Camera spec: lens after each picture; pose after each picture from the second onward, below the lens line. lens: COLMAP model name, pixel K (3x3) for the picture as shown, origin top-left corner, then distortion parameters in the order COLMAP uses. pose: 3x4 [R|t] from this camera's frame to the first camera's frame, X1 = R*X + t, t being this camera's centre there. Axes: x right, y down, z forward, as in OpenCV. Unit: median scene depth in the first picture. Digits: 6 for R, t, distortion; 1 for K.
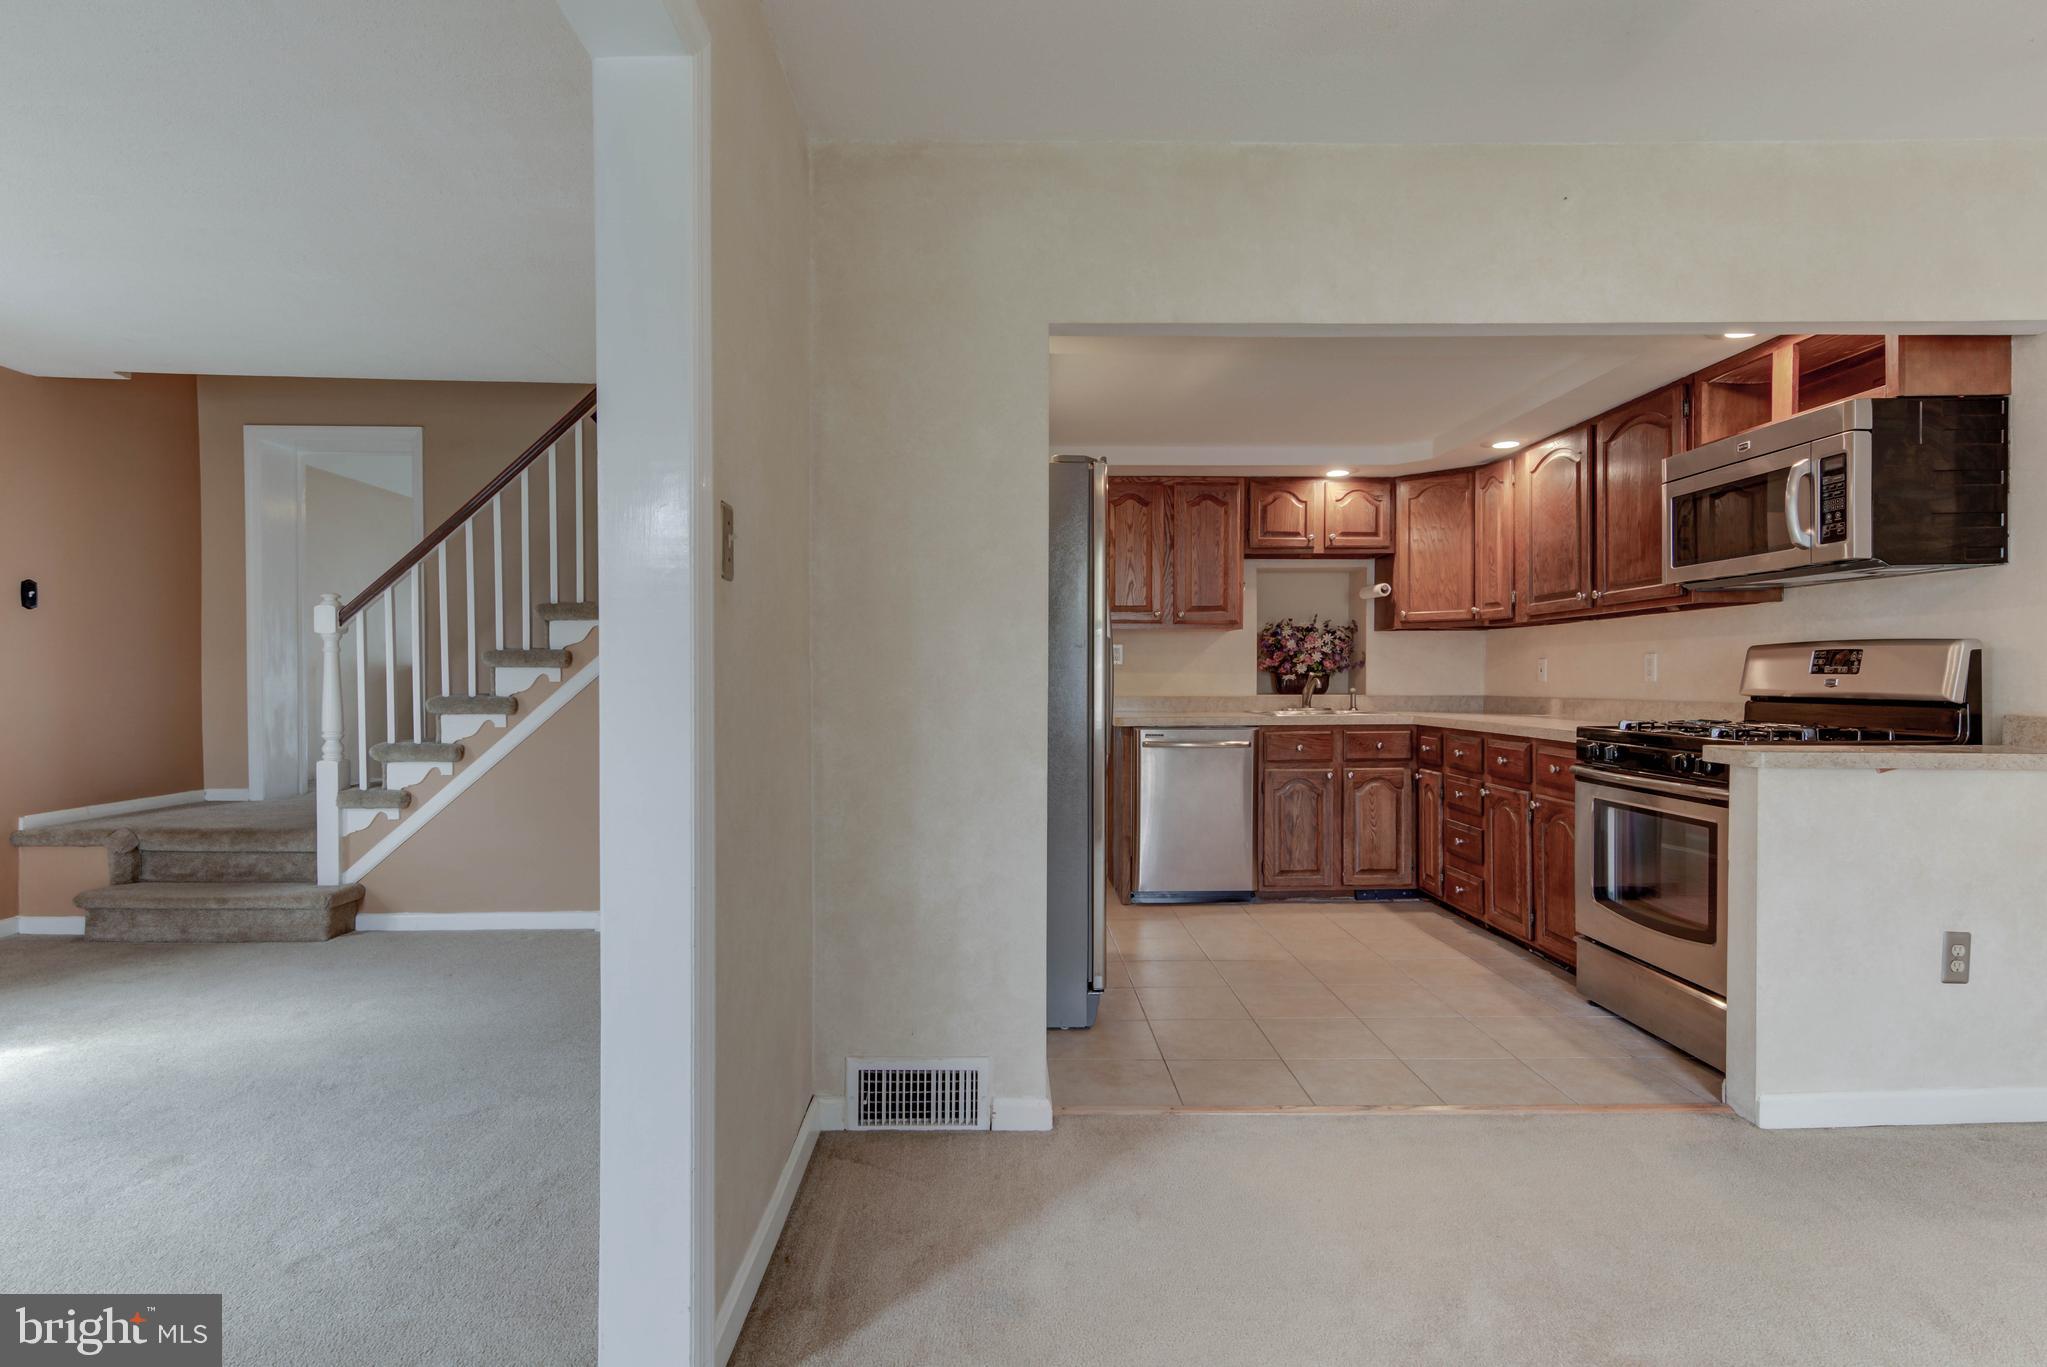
lens RADIAL K [[1026.7, 0, 1020.4], [0, 1026.7, 689.4], [0, 0, 1]] dist [0.024277, -0.010358]
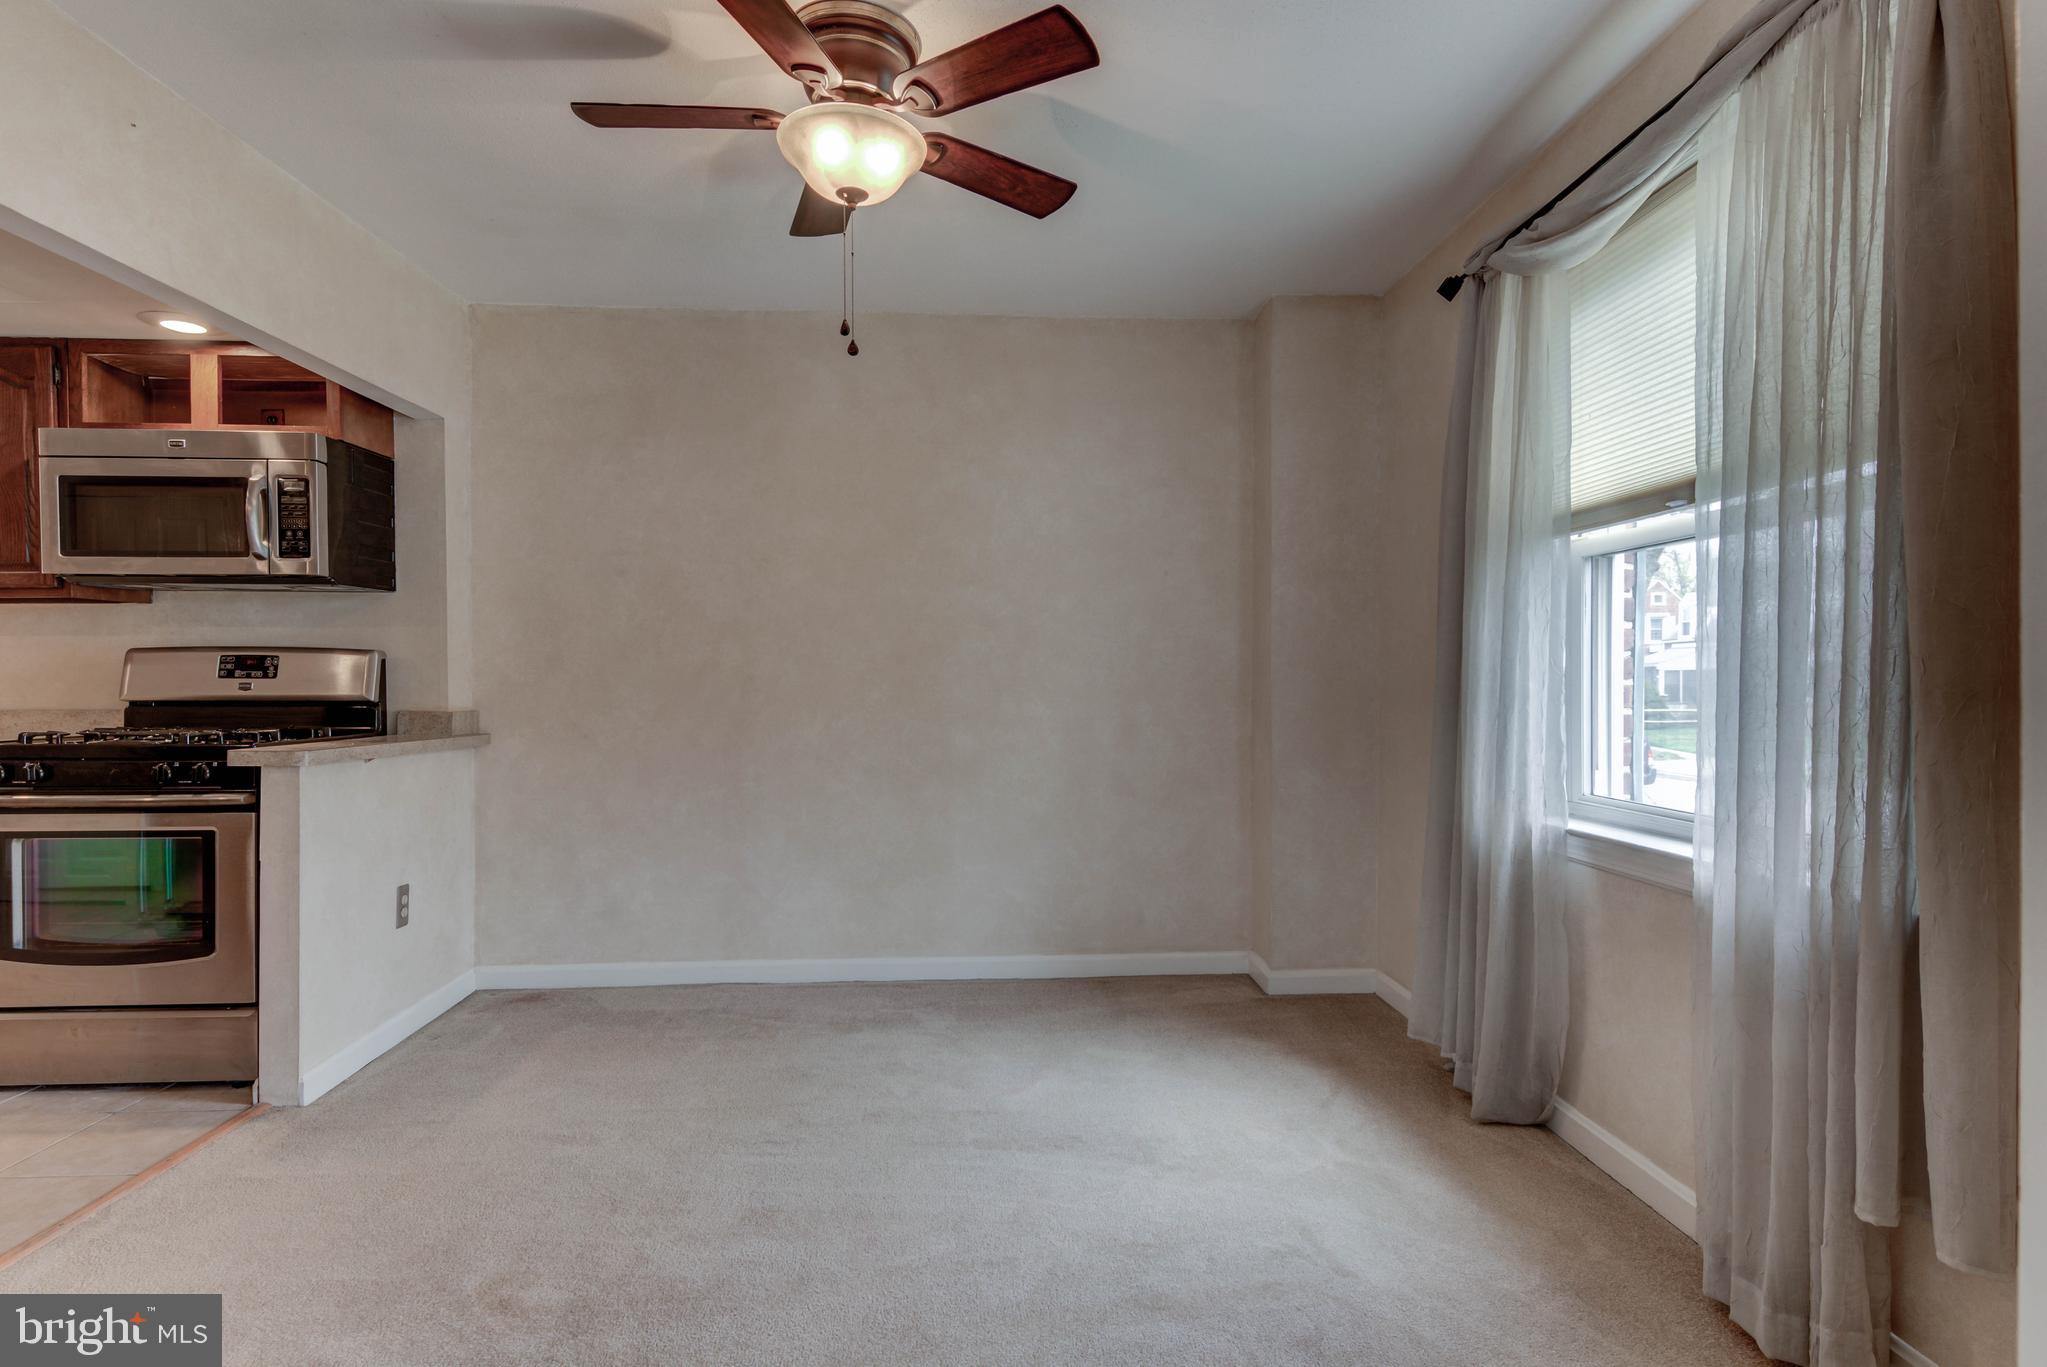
lens RADIAL K [[1026.7, 0, 1020.4], [0, 1026.7, 689.4], [0, 0, 1]] dist [0.024277, -0.010358]
pose [[-0.025129, -0.008805, 0.999645, -0.202469], [0.013818, 0.999863, 0.009154, -0.001415], [-0.999589, 0.014043, -0.025004, 0.162641]]
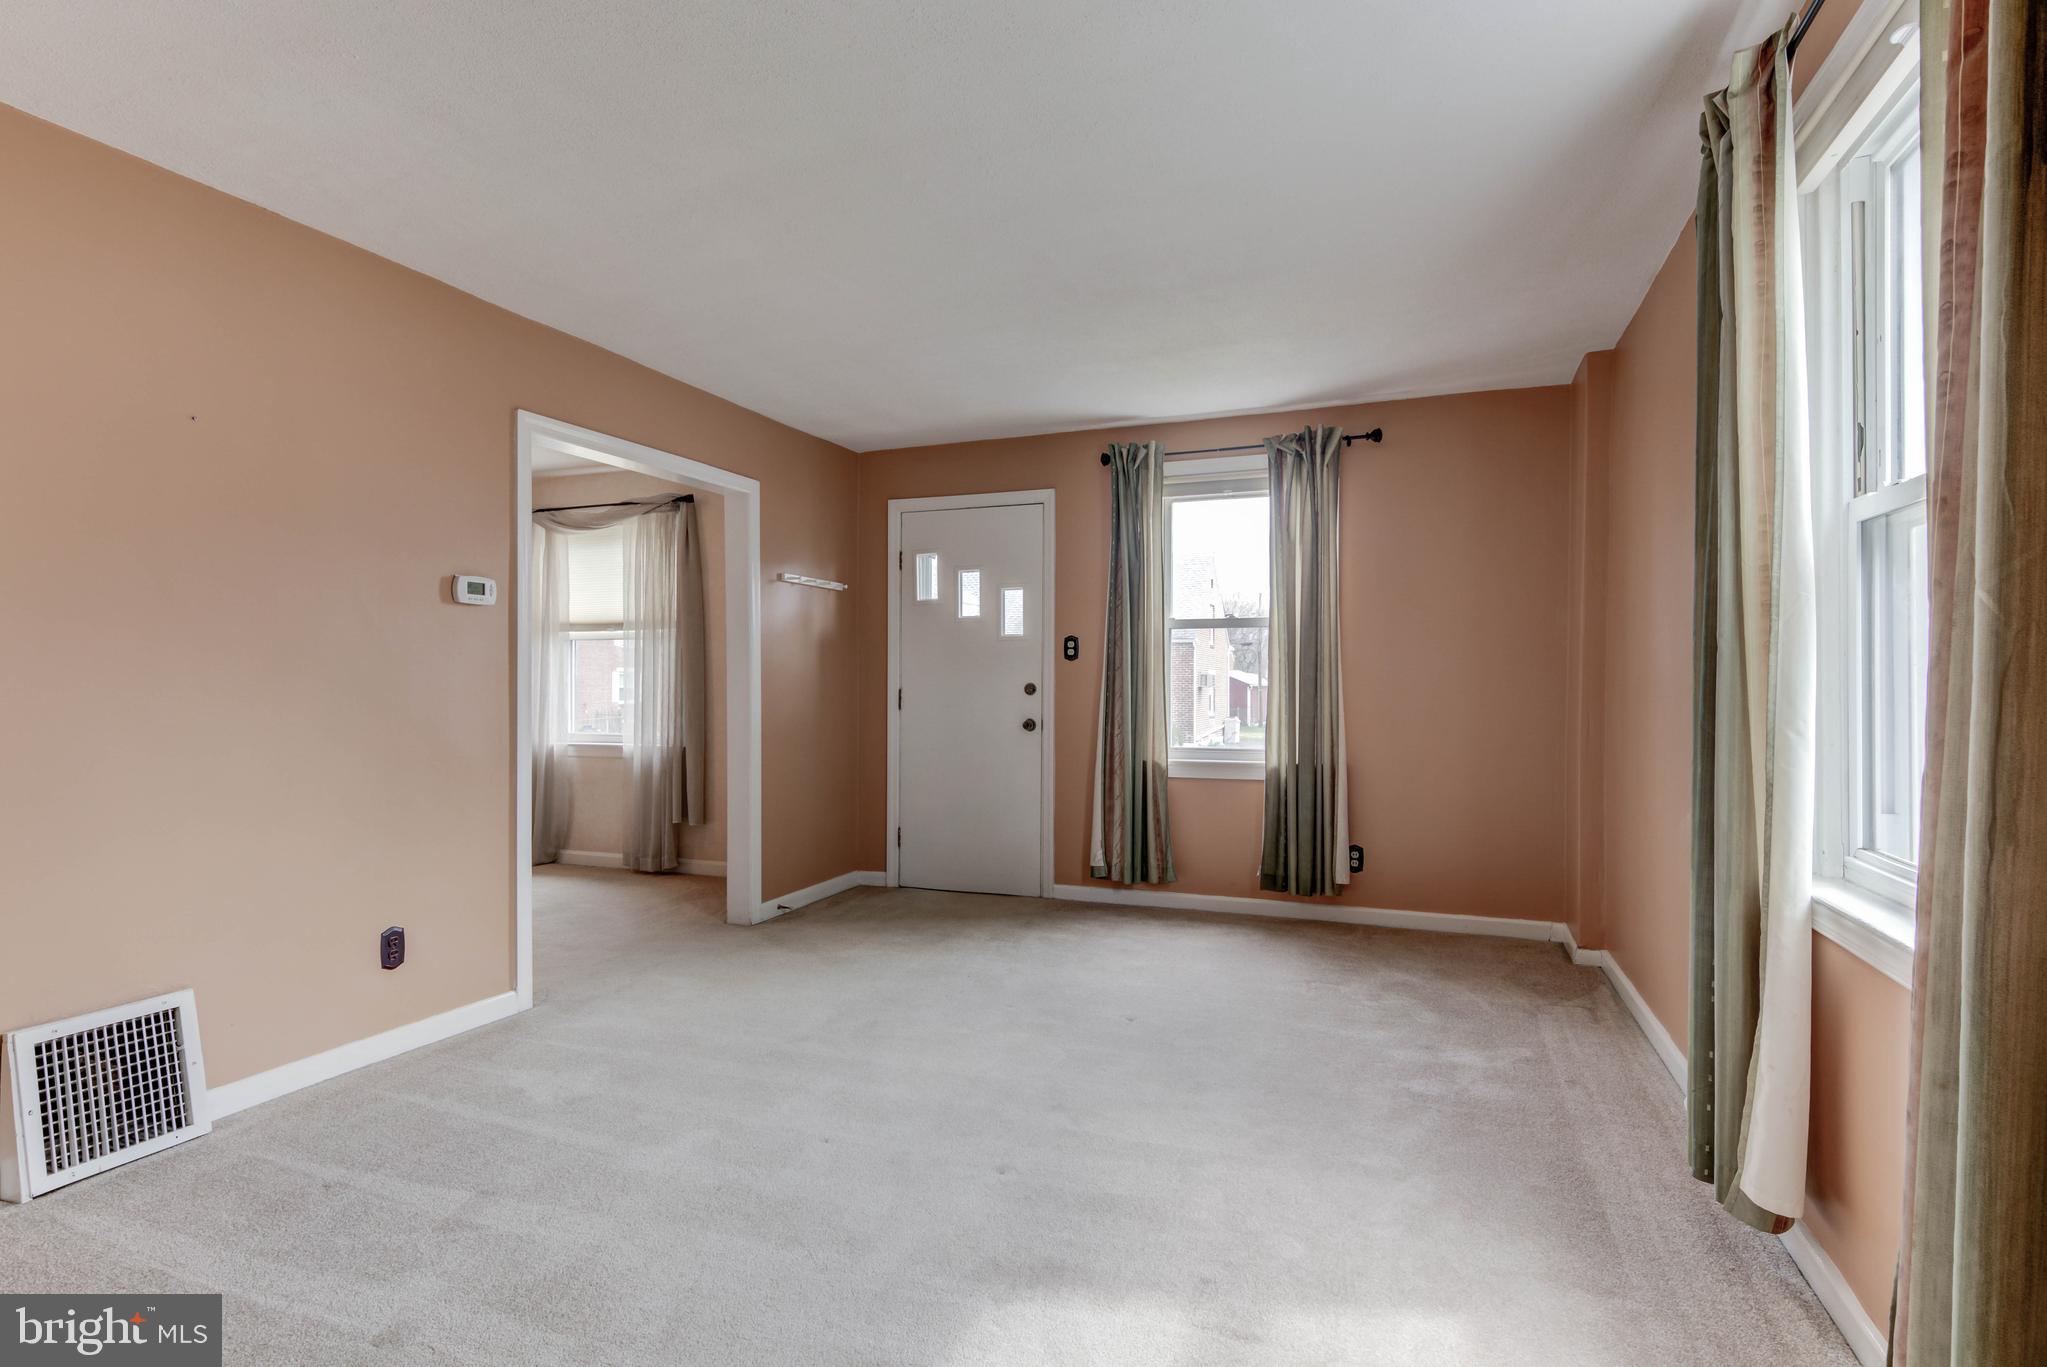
lens RADIAL K [[1026.7, 0, 1020.4], [0, 1026.7, 689.4], [0, 0, 1]] dist [0.024277, -0.010358]
pose [[-0.917312, -0.001376, 0.398168, -0.798680], [0.005780, 0.999843, 0.016772, -0.013752], [-0.398128, 0.017686, -0.917159, 0.907328]]
